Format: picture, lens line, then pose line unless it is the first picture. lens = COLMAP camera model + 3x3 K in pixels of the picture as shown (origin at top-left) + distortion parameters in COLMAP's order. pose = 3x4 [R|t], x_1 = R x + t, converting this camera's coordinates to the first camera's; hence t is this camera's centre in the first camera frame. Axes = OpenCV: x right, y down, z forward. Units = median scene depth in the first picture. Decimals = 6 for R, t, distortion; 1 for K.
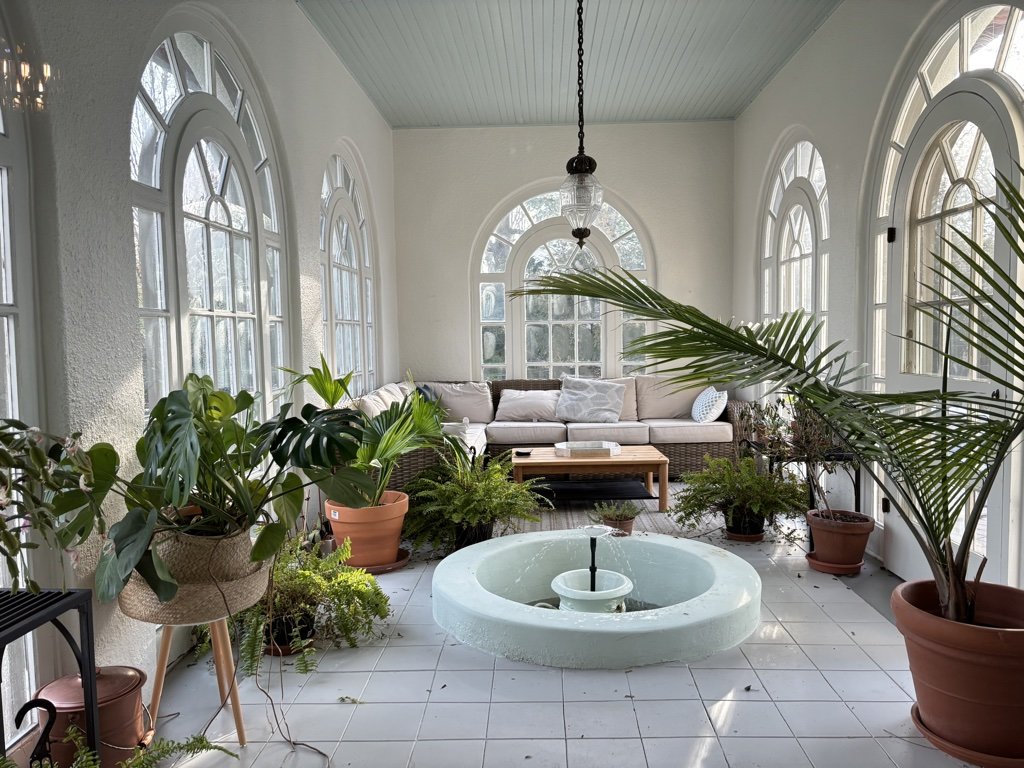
lens RADIAL K [[777.2, 0, 503.0], [0, 777.2, 388.9], [0, 0, 1]] dist [0.036834, -0.042080]
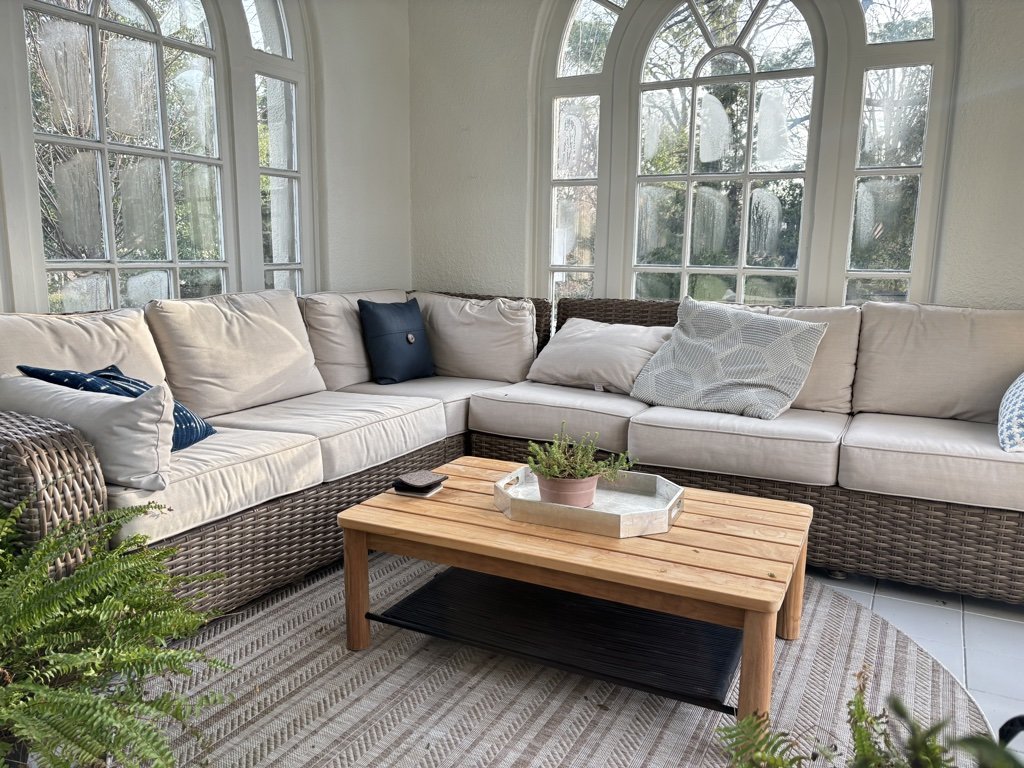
lens RADIAL K [[777.2, 0, 518.5], [0, 777.2, 385.9], [0, 0, 1]] dist [0.036834, -0.042080]
pose [[0.899904, 0.100240, -0.424411, 0.357584], [-0.055170, 0.991573, 0.117214, -0.023468], [0.432584, -0.082066, 0.897851, 1.044678]]
